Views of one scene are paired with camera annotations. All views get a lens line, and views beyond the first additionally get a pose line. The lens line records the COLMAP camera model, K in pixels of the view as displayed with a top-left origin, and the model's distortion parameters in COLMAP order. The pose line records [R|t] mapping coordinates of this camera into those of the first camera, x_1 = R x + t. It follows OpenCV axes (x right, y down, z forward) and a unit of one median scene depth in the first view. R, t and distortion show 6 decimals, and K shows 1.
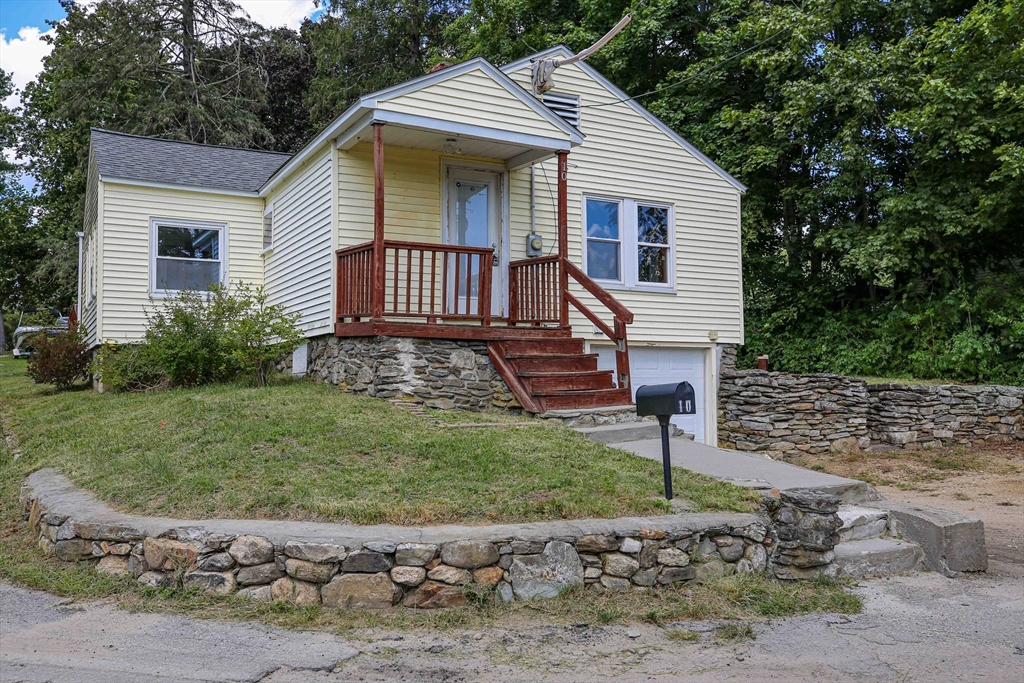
lens RADIAL K [[895.2, 0, 514.1], [0, 895.2, 337.8], [0, 0, 1]] dist [0.018315, -0.005064]
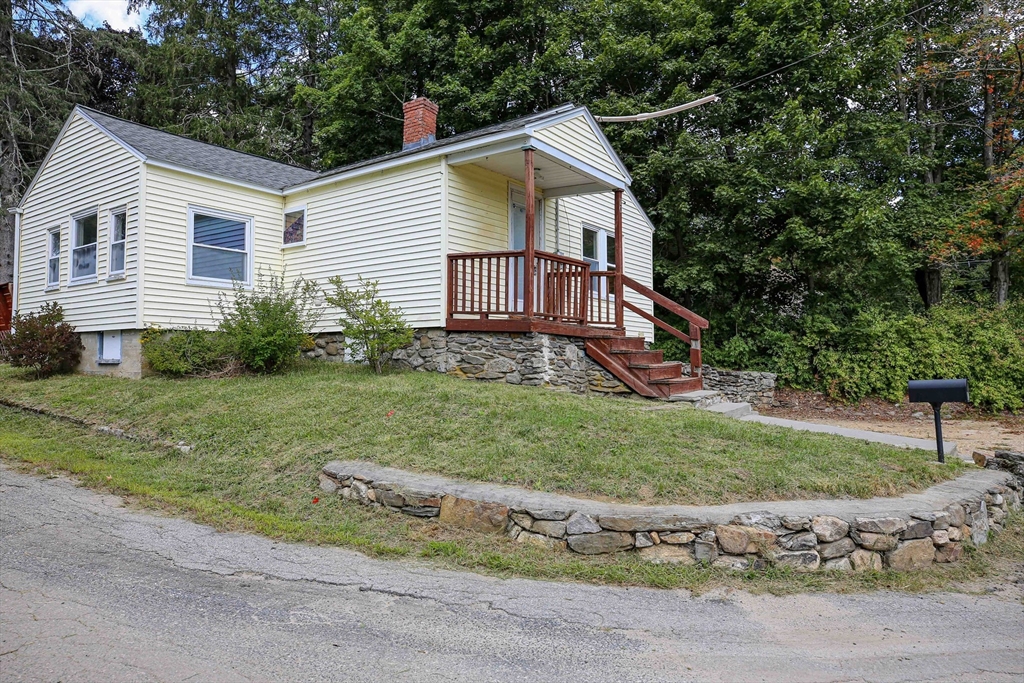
lens RADIAL K [[684.0, 0, 511.7], [0, 684.0, 339.4], [0, 0, 1]] dist [-0.007989, 0.000961]
pose [[0.907748, 0.023546, 0.418855, -0.439000], [-0.030333, 0.999494, 0.009552, -0.000350], [-0.418419, -0.021376, 0.908003, 0.163339]]
